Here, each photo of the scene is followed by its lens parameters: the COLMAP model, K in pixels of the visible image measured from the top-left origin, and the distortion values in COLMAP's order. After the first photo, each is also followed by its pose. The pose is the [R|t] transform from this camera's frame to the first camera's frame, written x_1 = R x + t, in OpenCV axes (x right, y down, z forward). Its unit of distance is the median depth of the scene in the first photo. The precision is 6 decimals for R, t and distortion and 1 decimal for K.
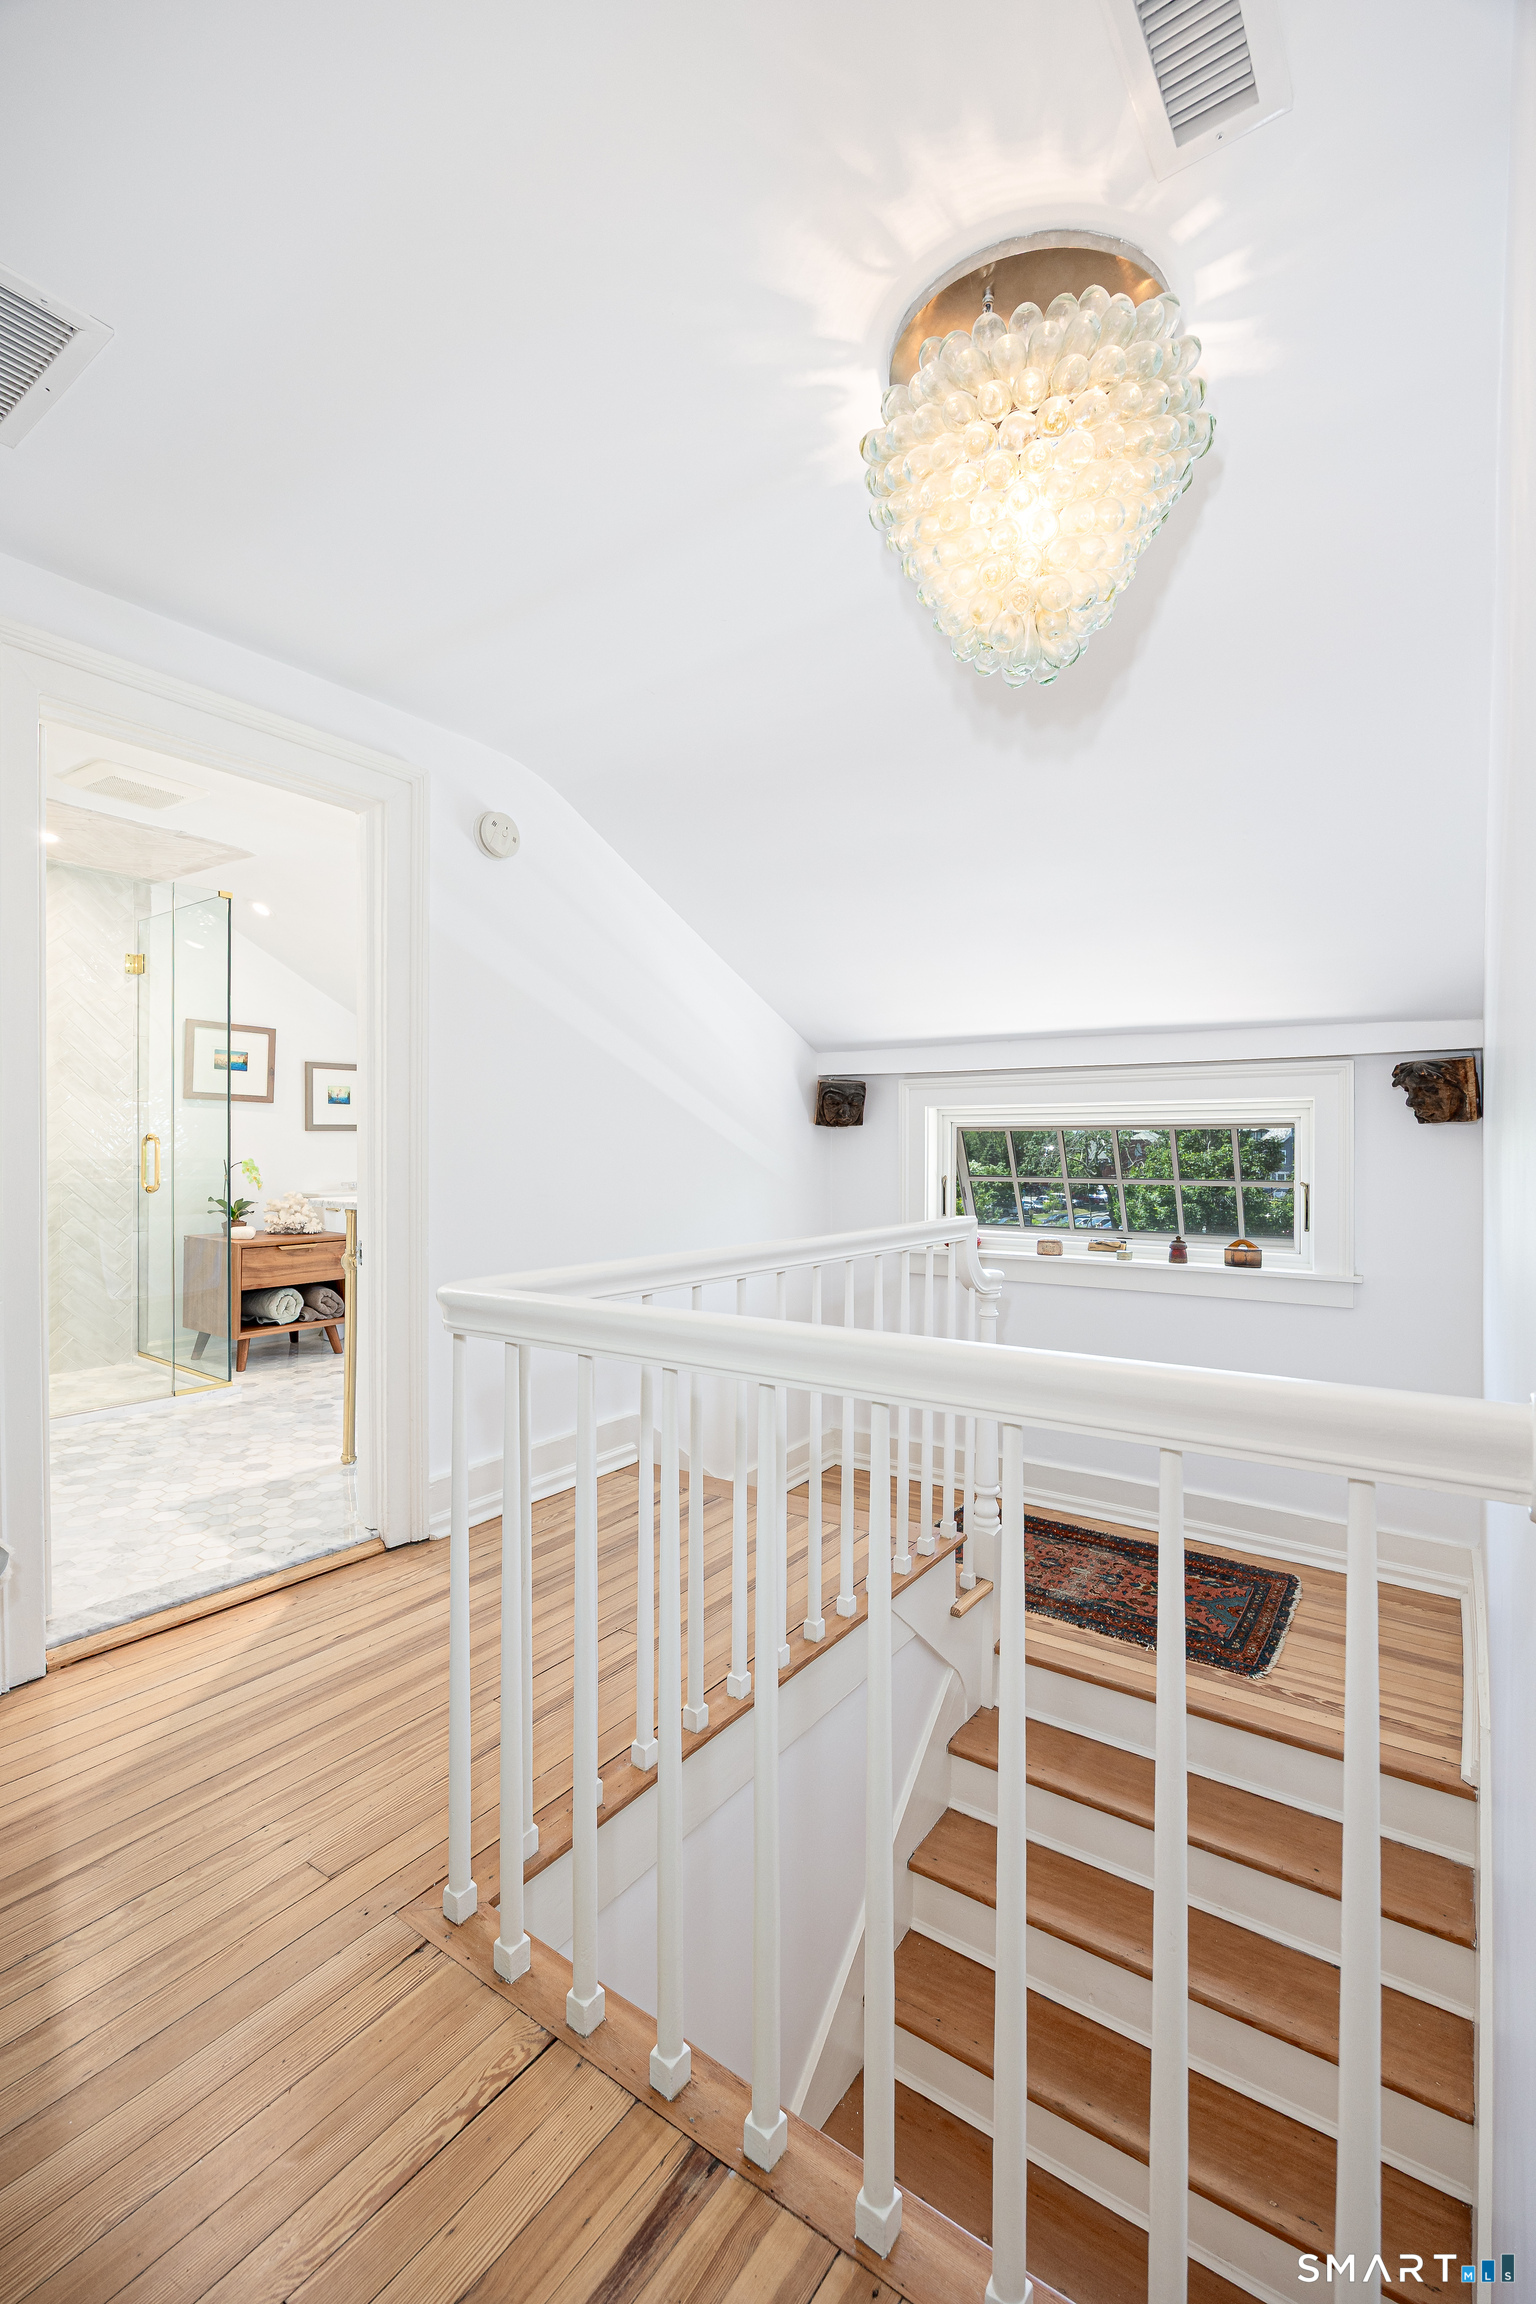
lens RADIAL K [[978.2, 0, 781.3], [0, 978.2, 1150.9], [0, 0, 1]] dist [-0.000223, 0.000007]
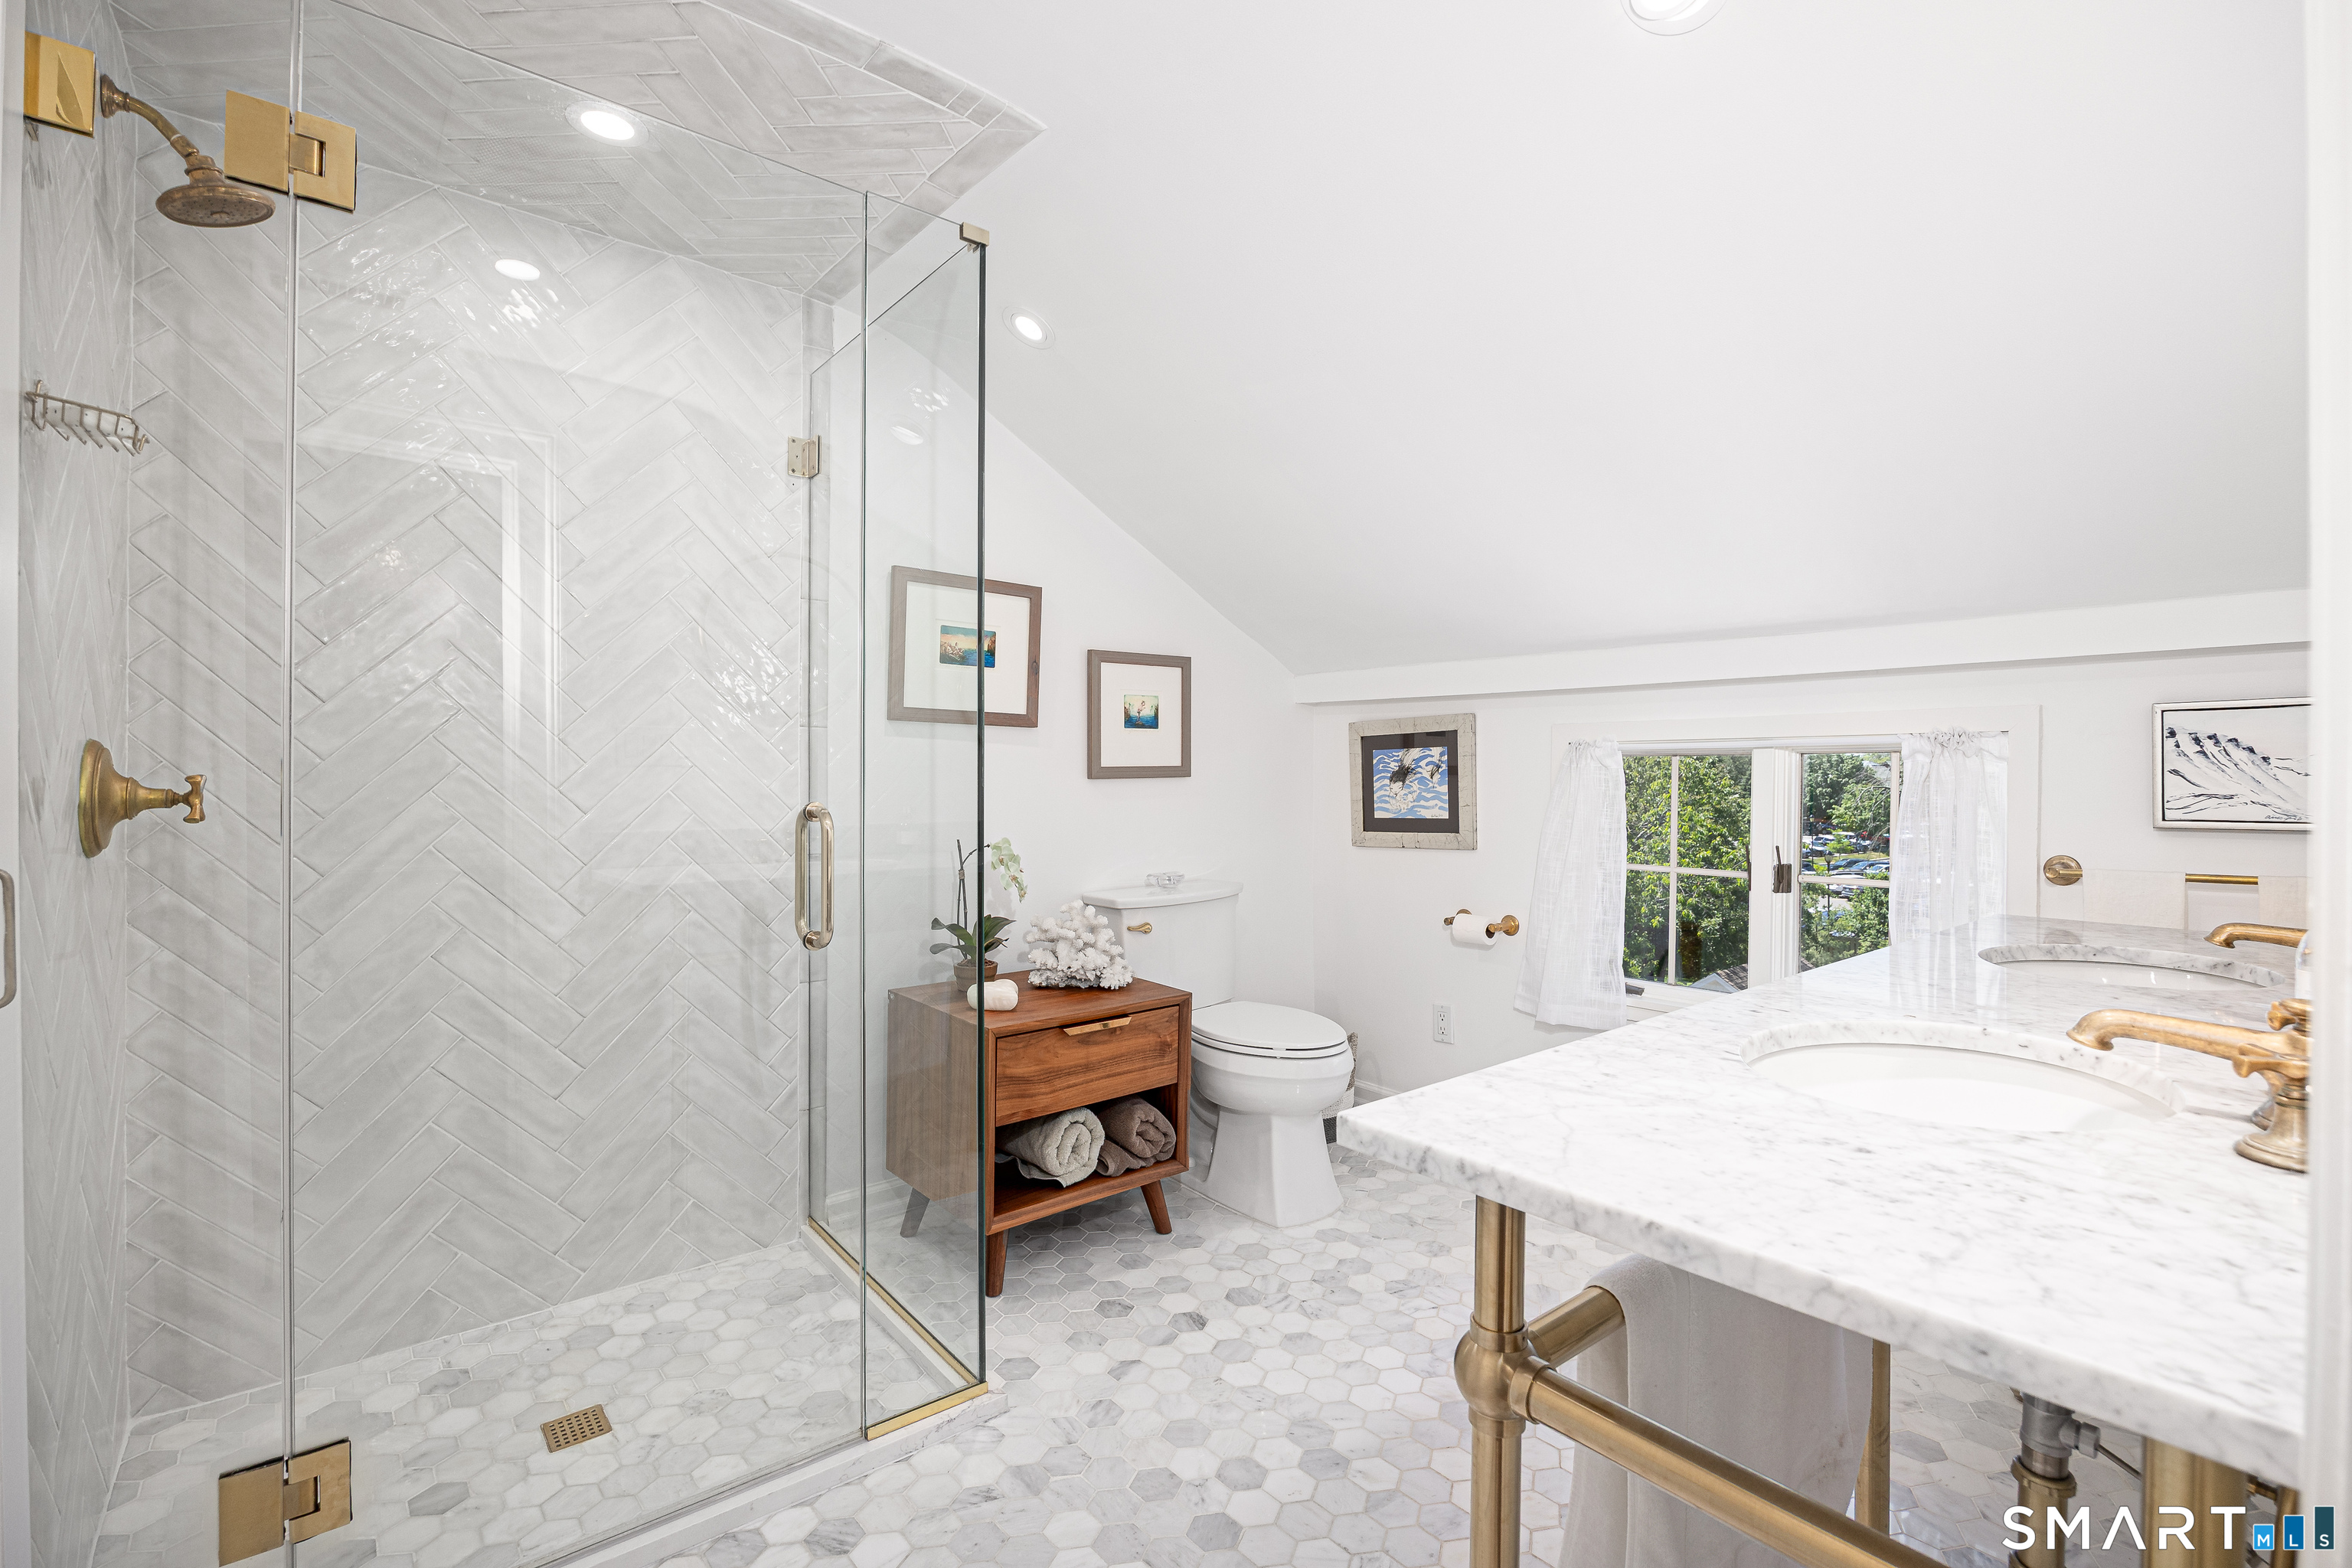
lens RADIAL K [[1056.8, 0, 1172.0], [0, 1056.8, 780.0], [0, 0, 1]] dist [0.001665, 0.000017]
pose [[0.958654, 0.003426, -0.284554, -0.307557], [-0.002869, 0.999993, 0.002372, -0.023609], [0.284560, -0.001457, 0.958657, 0.506008]]
